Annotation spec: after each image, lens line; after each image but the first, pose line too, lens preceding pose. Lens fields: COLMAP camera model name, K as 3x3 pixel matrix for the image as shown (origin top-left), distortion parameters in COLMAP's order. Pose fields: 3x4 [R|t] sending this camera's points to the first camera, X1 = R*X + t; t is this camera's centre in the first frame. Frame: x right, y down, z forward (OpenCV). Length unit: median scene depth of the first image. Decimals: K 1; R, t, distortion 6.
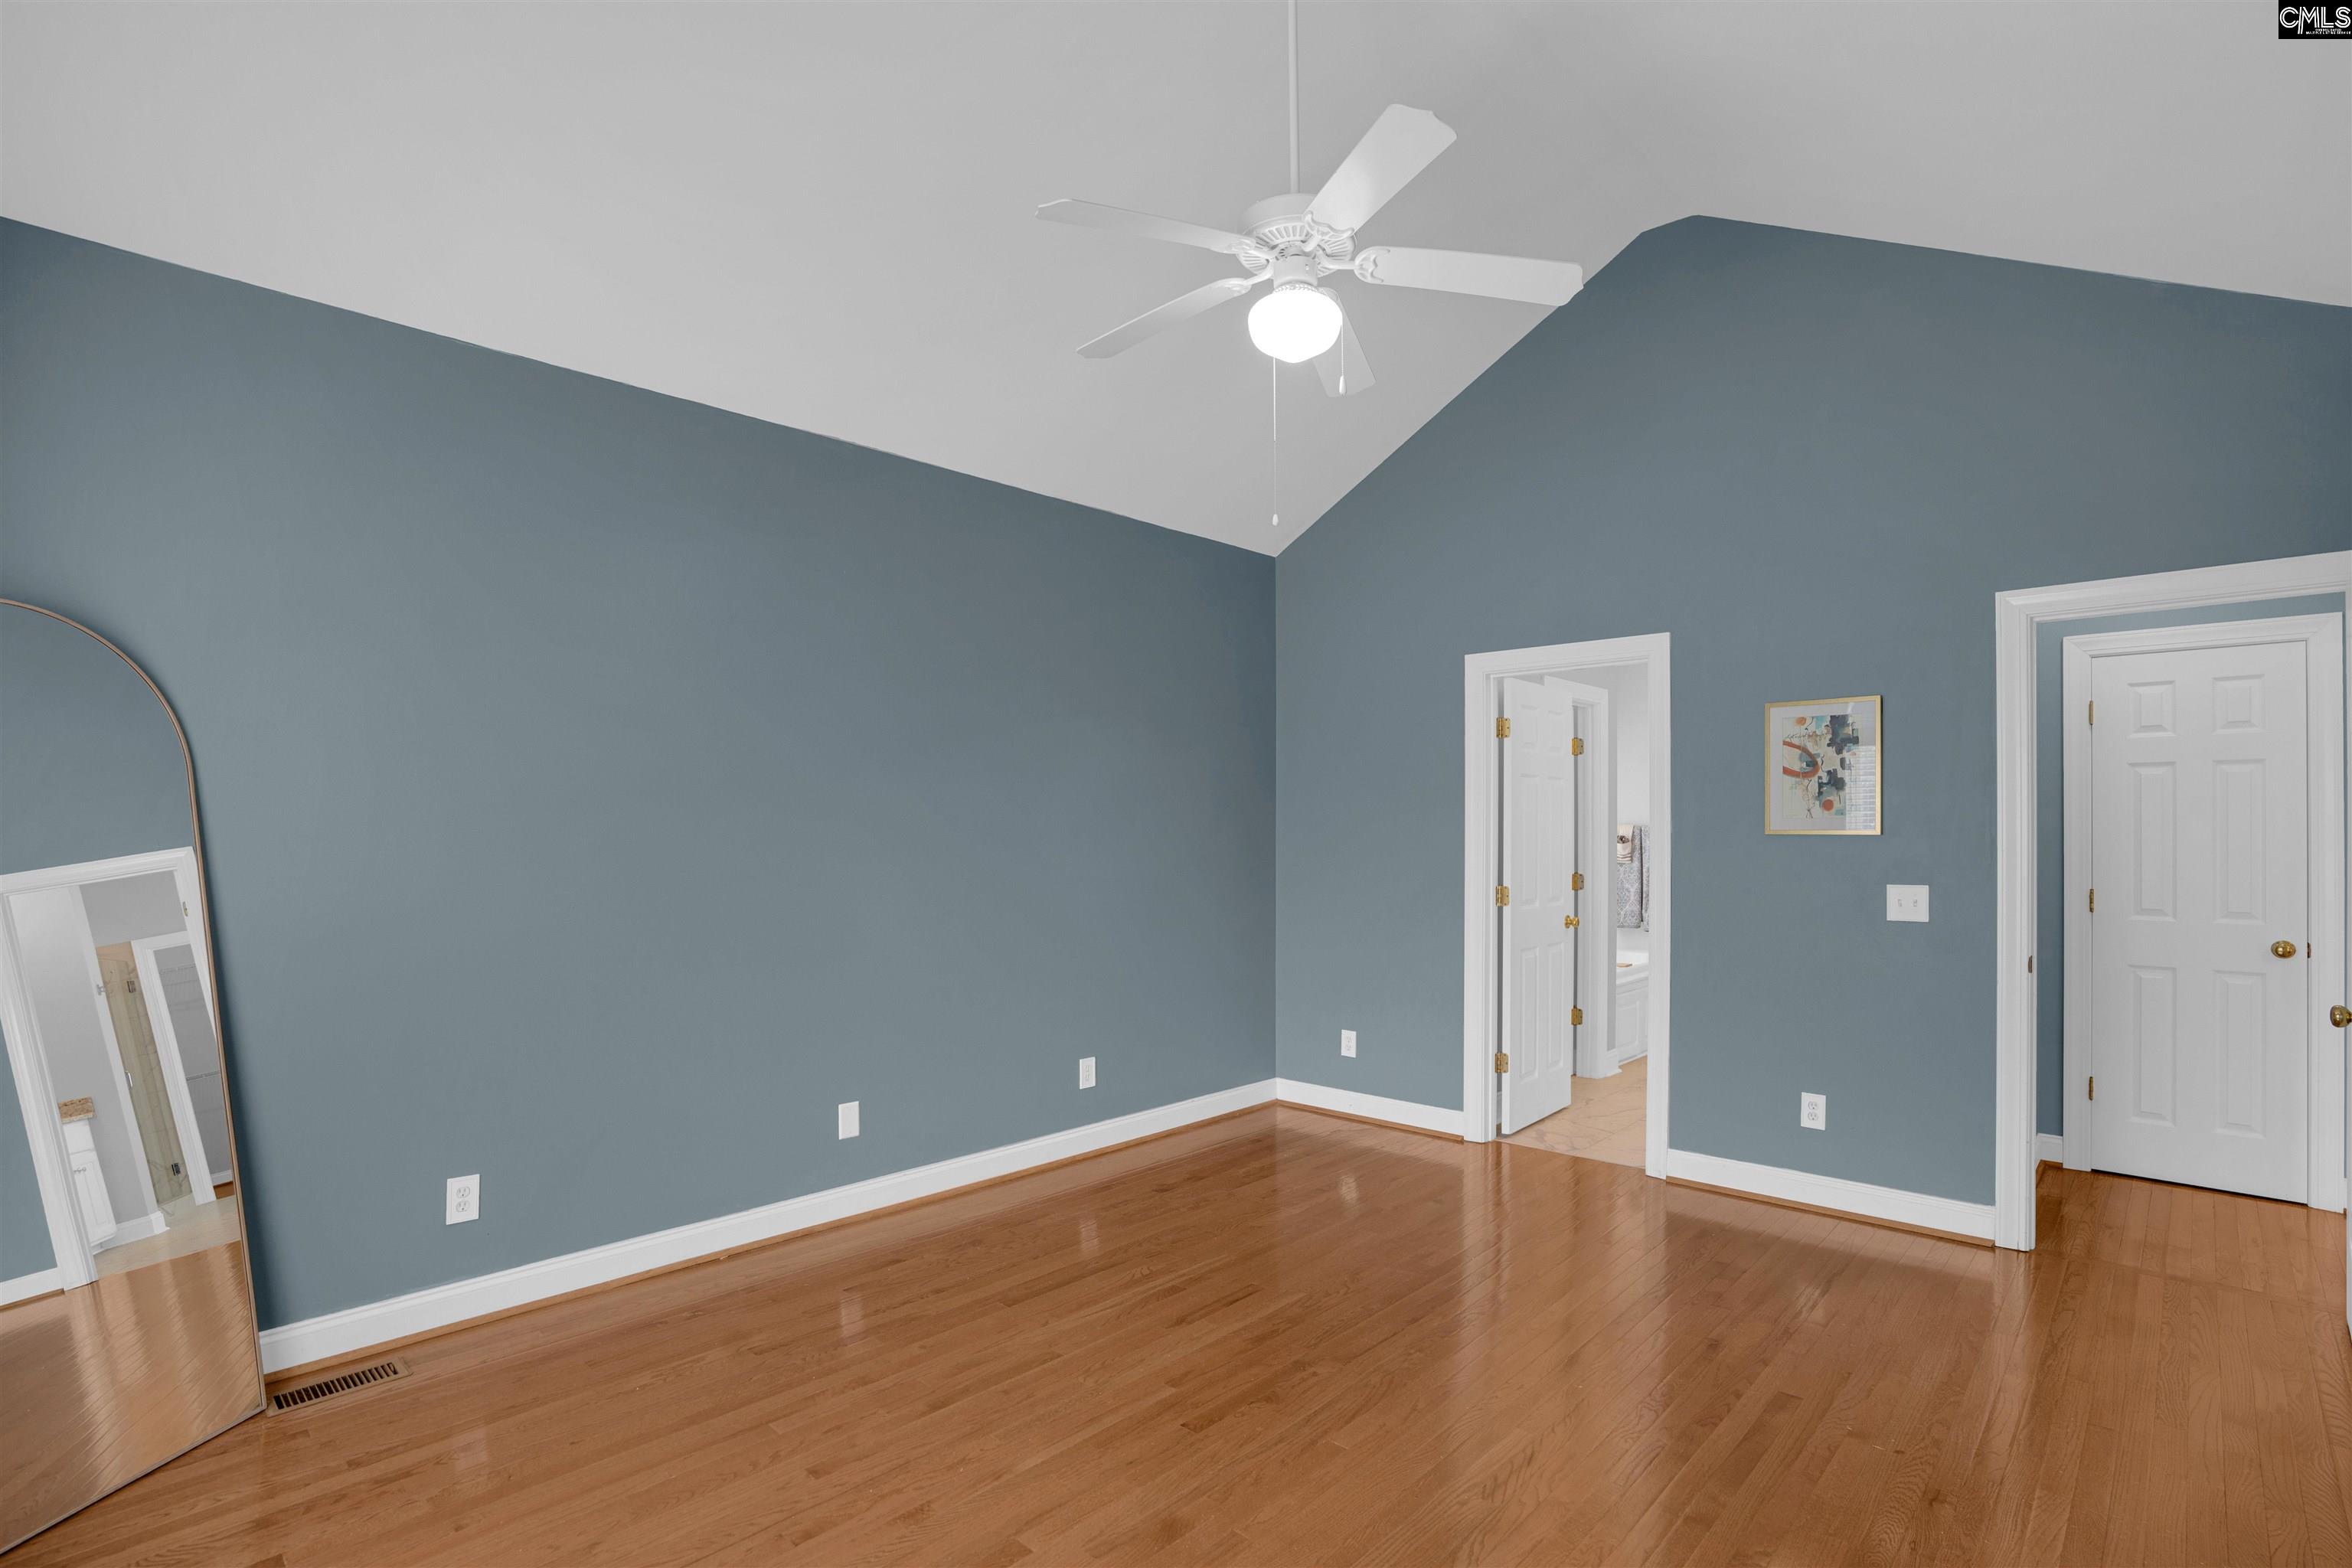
lens RADIAL K [[1114.9, 0, 1180.8], [0, 1114.9, 794.7], [0, 0, 1]] dist [-0.015070, 0.003387]
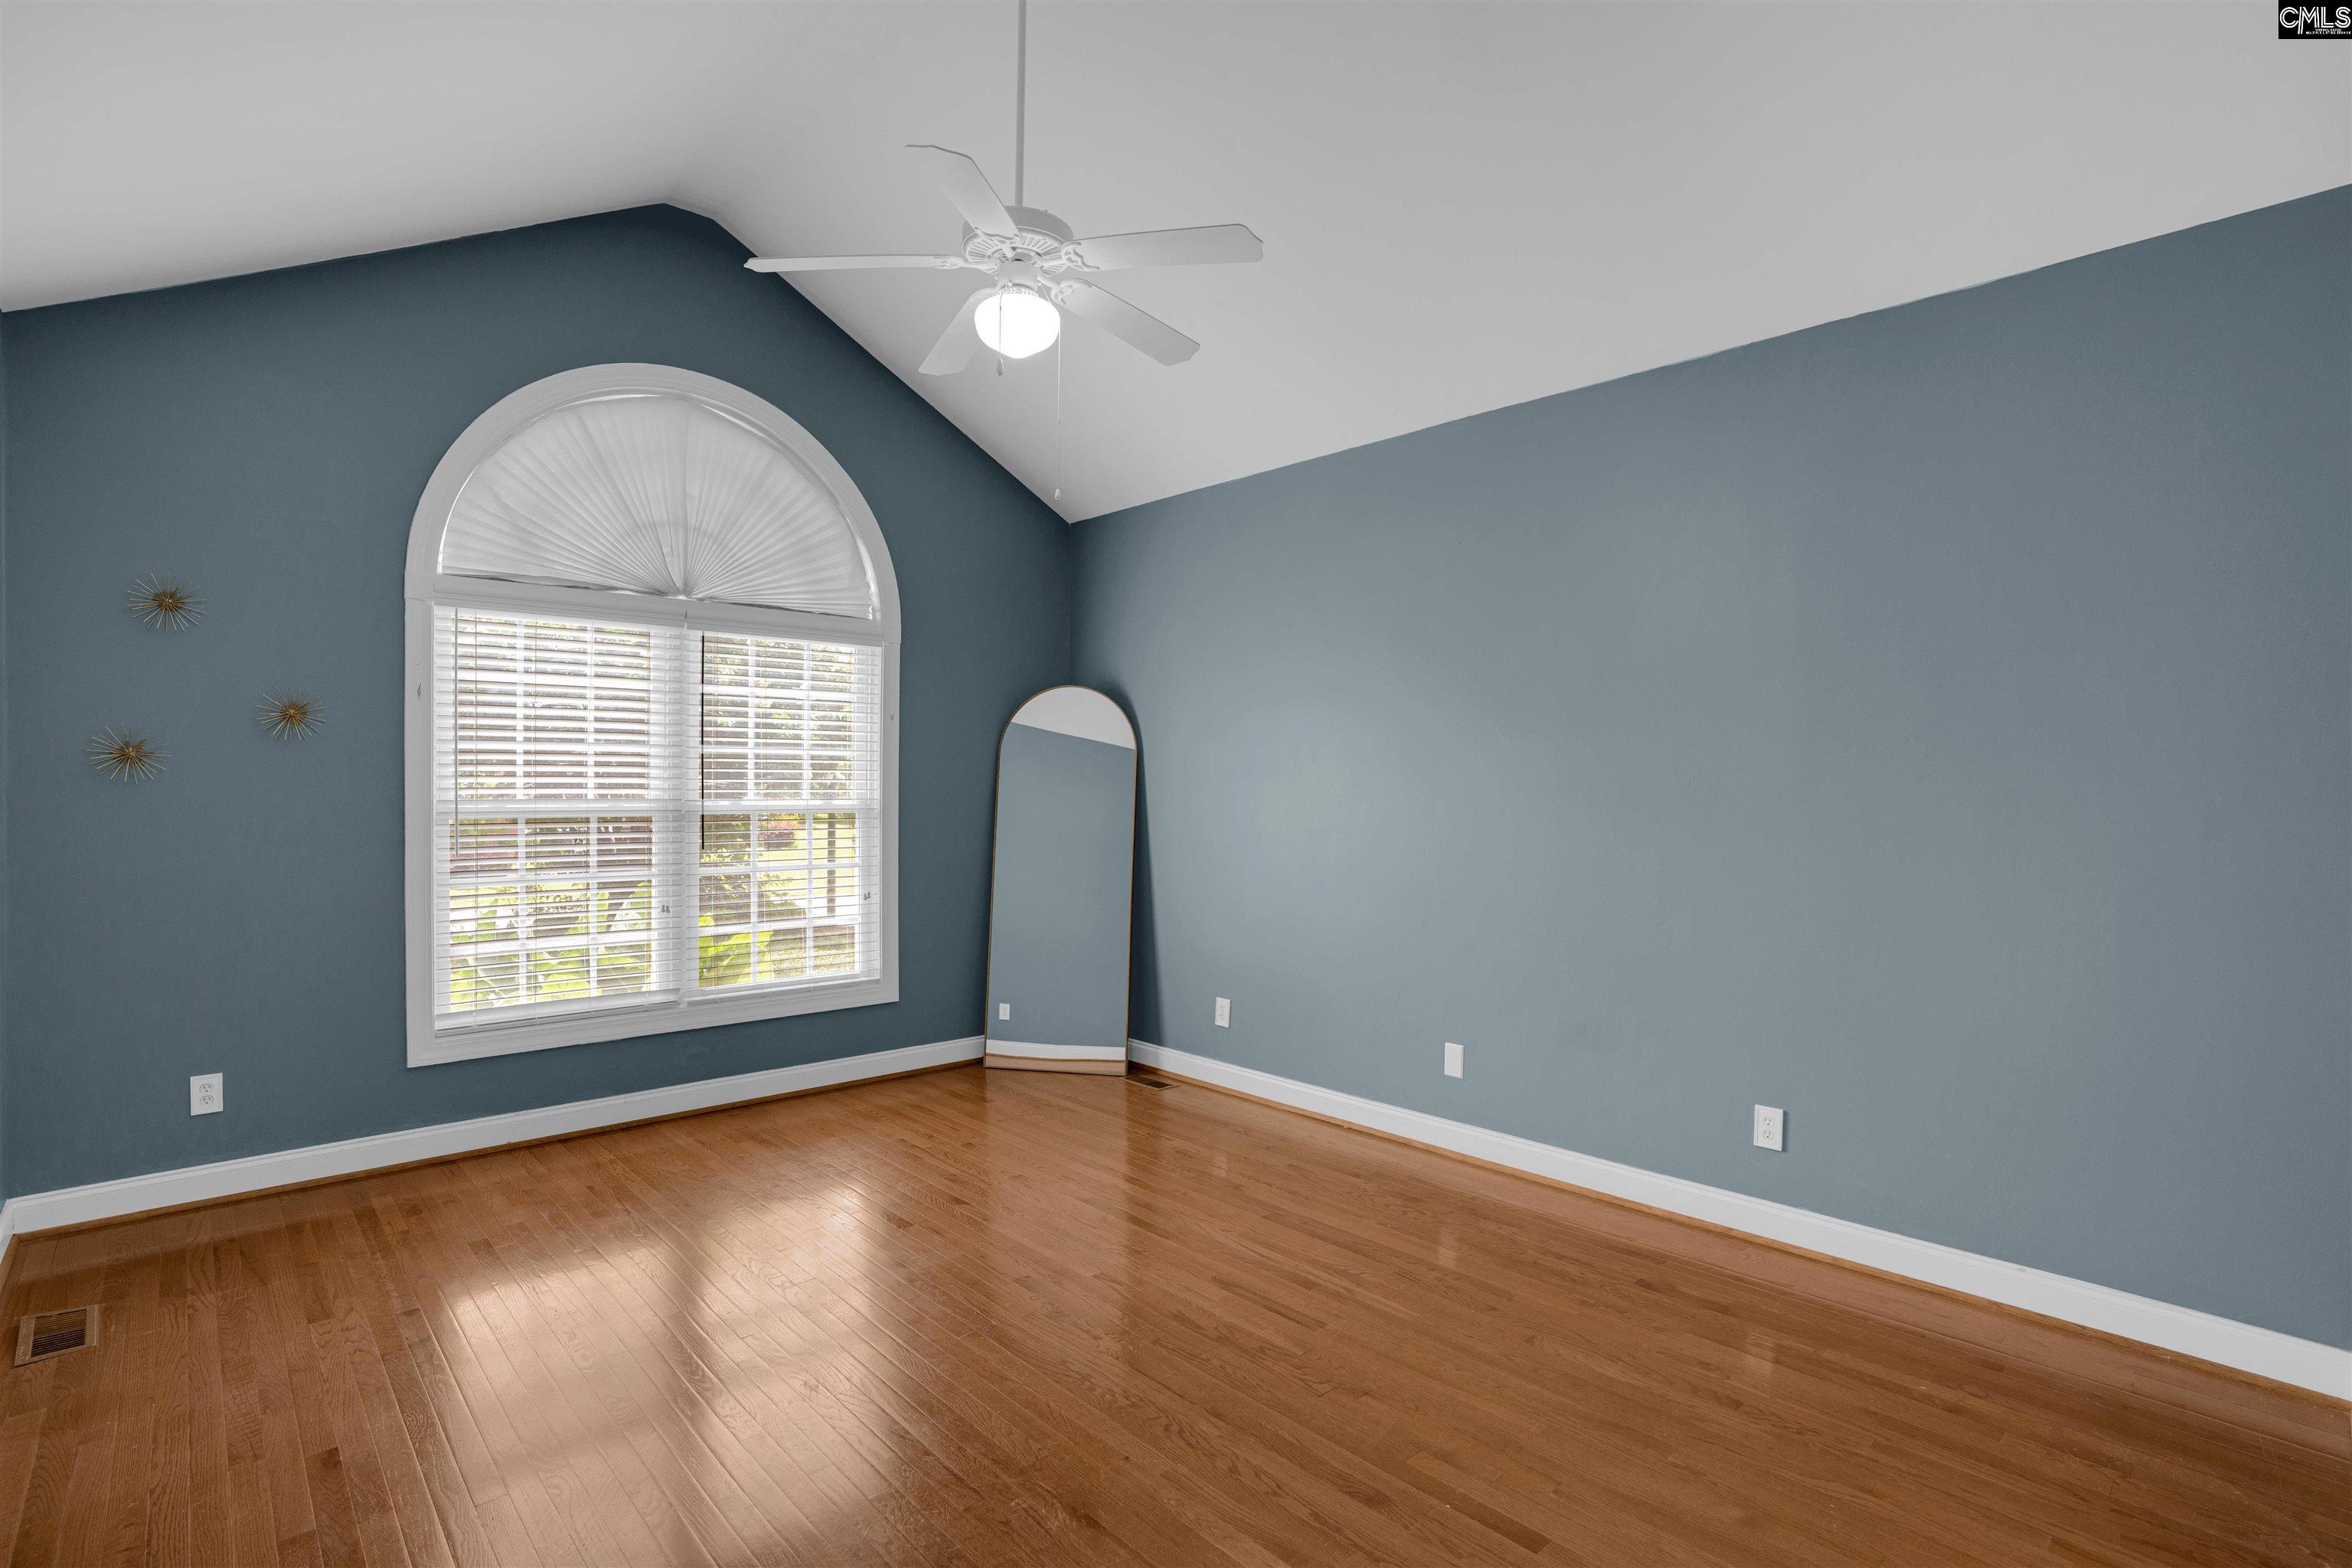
lens RADIAL K [[1114.9, 0, 1176.0], [0, 1114.9, 782.4], [0, 0, 1]] dist [-0.015070, 0.003387]
pose [[-0.055353, -0.005471, -0.998452, 0.848231], [0.028266, 0.999576, -0.007044, 0.032004], [0.998067, -0.028612, -0.055175, 0.881006]]
